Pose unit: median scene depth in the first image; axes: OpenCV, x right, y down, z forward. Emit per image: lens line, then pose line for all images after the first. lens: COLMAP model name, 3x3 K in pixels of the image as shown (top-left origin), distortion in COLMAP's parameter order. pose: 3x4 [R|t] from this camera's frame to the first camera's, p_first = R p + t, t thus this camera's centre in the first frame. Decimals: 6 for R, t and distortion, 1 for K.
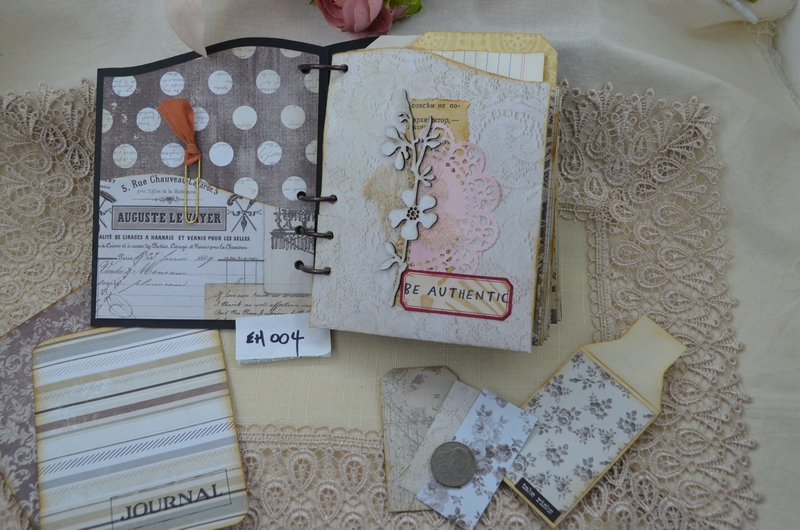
lens RADIAL K [[820.8, 0, 400.0], [0, 820.8, 265.0], [0, 0, 1]] dist [-0.083376, 0.016971]
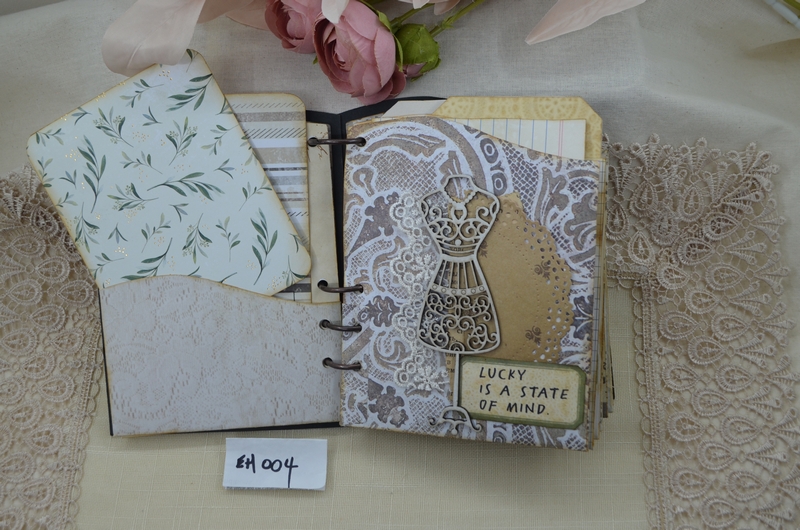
lens RADIAL K [[820.8, 0, 400.0], [0, 820.8, 265.0], [0, 0, 1]] dist [-0.083376, 0.016971]
pose [[0.998197, -0.035290, -0.048553, 0.017999], [0.038964, 0.996274, 0.076942, -0.161001], [0.045656, -0.078696, 0.995853, 0.095595]]
